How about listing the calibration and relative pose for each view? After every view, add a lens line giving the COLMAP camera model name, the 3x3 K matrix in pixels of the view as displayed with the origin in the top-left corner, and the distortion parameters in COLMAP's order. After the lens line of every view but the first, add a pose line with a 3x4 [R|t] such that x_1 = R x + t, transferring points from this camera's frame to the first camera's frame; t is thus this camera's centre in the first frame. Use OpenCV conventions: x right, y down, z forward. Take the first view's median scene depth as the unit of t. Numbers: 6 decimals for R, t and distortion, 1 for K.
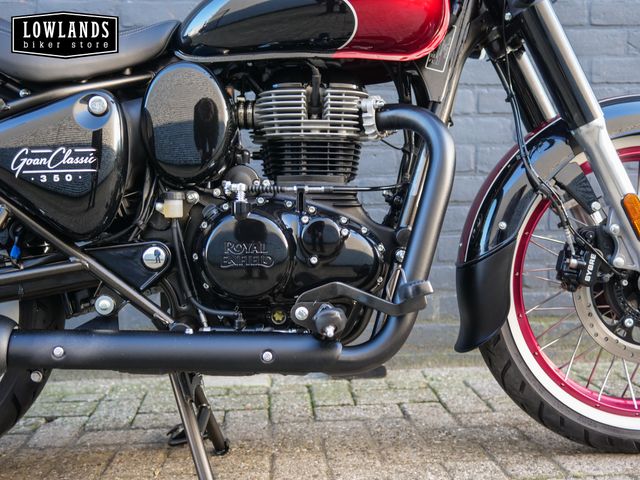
lens RADIAL K [[725.6, 0, 320.3], [0, 725.6, 239.1], [0, 0, 1]] dist [-0.005448, 0.000000]
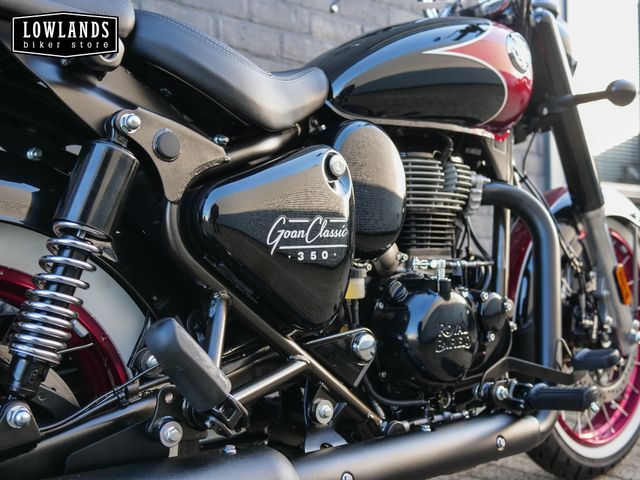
lens RADIAL K [[752.0, 0, 266.0], [0, 752.0, 250.3], [0, 0, 1]] dist [0.002246, 0.000000]
pose [[0.784387, 0.001480, 0.620269, -0.907945], [0.028258, 0.998874, -0.038118, -0.060212], [-0.619627, 0.047427, 0.783462, 0.394761]]
